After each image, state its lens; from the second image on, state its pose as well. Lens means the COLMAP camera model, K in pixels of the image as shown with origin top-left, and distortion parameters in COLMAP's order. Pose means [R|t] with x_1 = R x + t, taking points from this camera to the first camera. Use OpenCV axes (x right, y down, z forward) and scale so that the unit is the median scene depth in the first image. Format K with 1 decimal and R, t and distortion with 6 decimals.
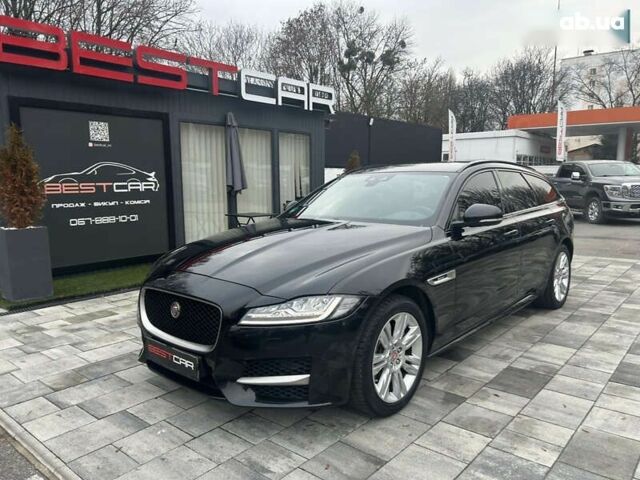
lens RADIAL K [[482.5, 0, 325.1], [0, 482.5, 241.2], [0, 0, 1]] dist [0.040349, -0.035365]
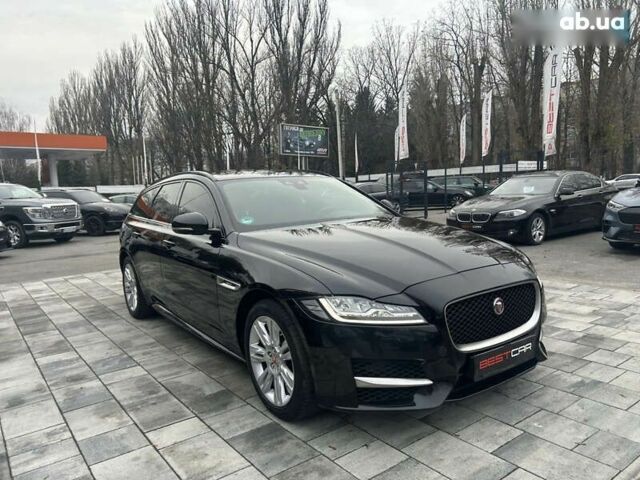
lens RADIAL K [[482.5, 0, 325.7], [0, 482.5, 246.6], [0, 0, 1]] dist [0.040283, -0.033598]
pose [[0.219006, -0.113722, 0.969074, -0.508230], [0.160252, 0.983890, 0.079244, -0.039377], [-0.962474, 0.137941, 0.233702, 0.431948]]
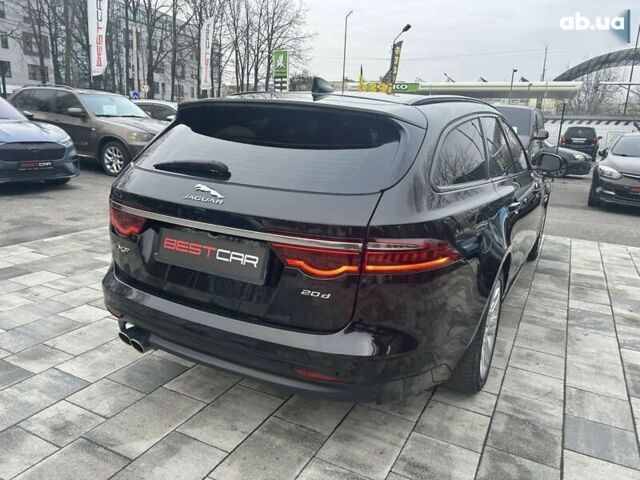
lens RADIAL K [[482.5, 0, 325.1], [0, 482.5, 241.2], [0, 0, 1]] dist [0.040349, -0.035365]
pose [[-0.971329, 0.019618, -0.236929, 0.359206], [-0.067906, 0.932176, 0.355578, -0.148363], [0.227835, 0.361472, -0.904118, 1.190277]]
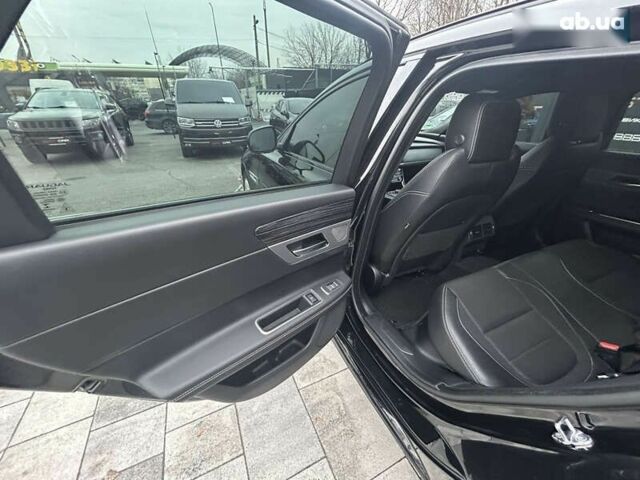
lens RADIAL K [[257.9, 0, 318.2], [0, 257.9, 239.4], [0, 0, 1]] dist [0.000240, -0.000890]
pose [[-0.410442, 0.439658, -0.798898, 0.366995], [-0.105511, 0.847313, 0.520508, -0.076715], [0.905762, 0.297931, -0.301384, 0.640331]]
